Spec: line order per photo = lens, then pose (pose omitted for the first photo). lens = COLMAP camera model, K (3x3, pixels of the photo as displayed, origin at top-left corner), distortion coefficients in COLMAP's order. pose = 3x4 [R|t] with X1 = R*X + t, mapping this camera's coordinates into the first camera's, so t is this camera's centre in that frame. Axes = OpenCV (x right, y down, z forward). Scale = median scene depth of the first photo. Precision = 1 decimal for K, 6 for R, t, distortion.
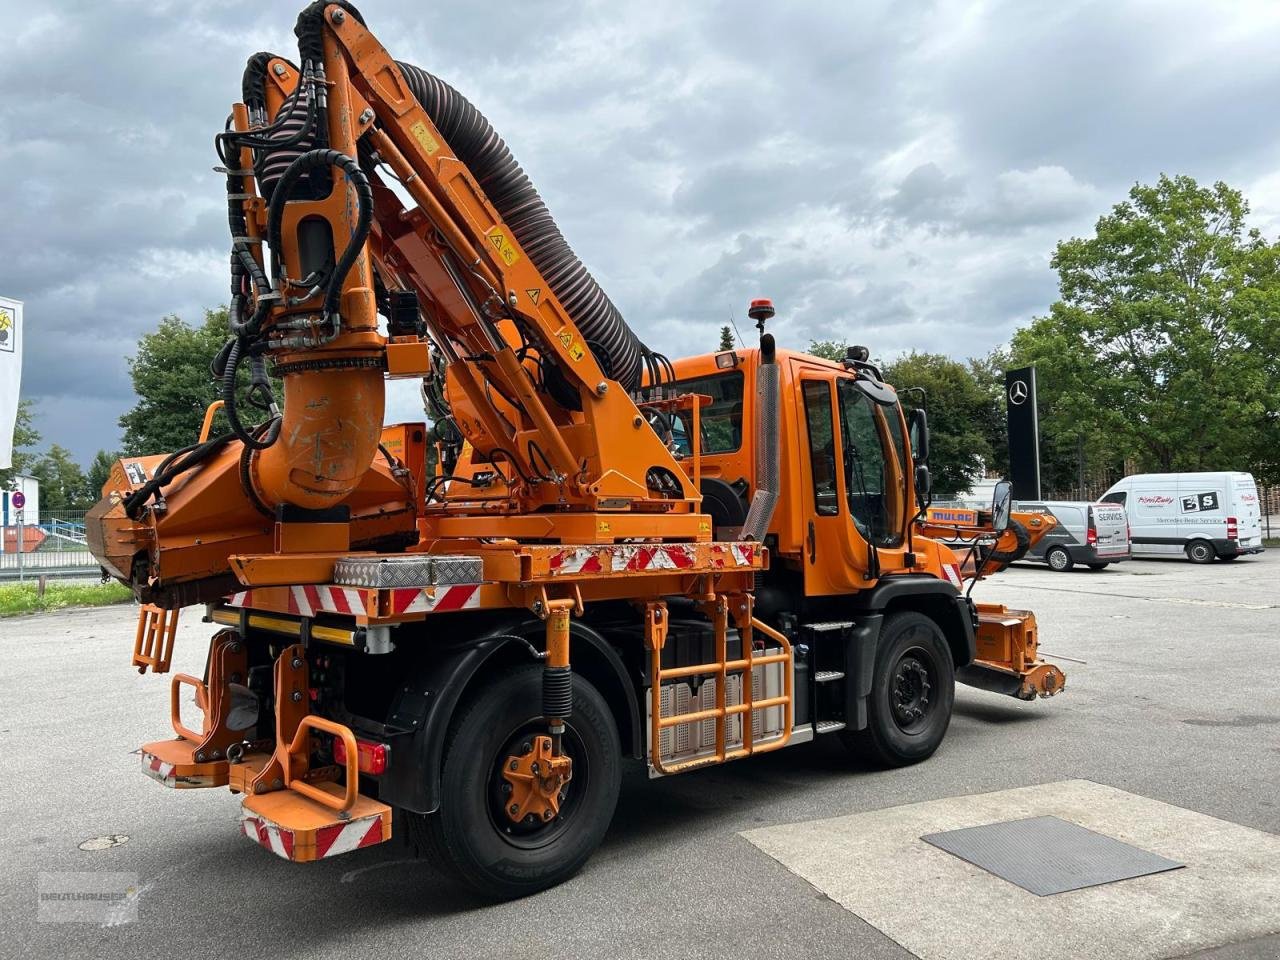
lens RADIAL K [[972.0, 0, 644.1], [0, 972.0, 464.9], [0, 0, 1]] dist [0.105590, -0.114354]
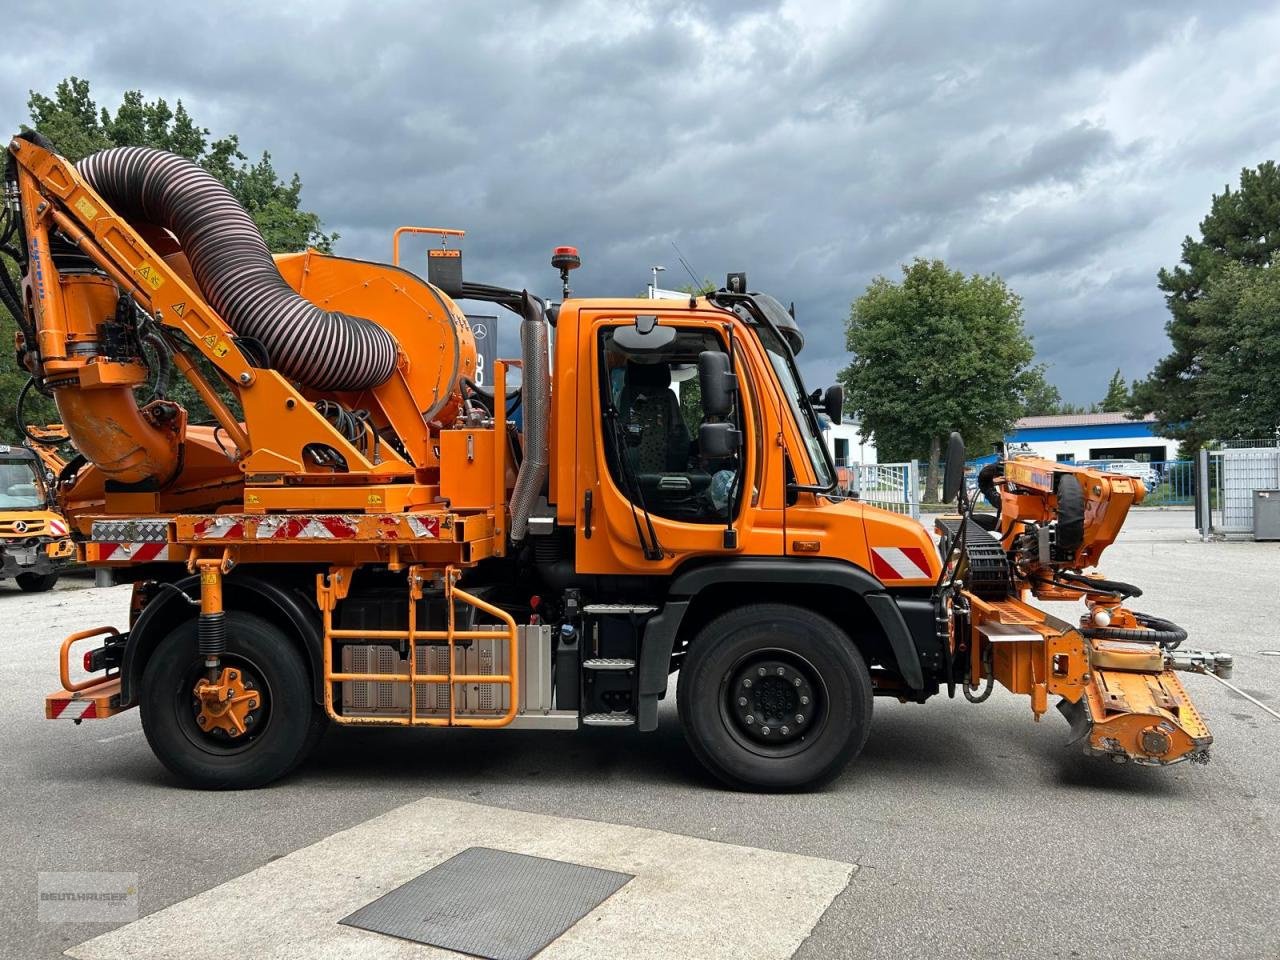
lens RADIAL K [[972.0, 0, 644.1], [0, 972.0, 464.9], [0, 0, 1]] dist [0.105590, -0.114354]
pose [[0.652018, -0.002842, -0.758198, 1.063956], [0.051188, 0.997876, 0.040279, -0.000130], [0.756473, -0.065073, 0.650779, 0.550819]]
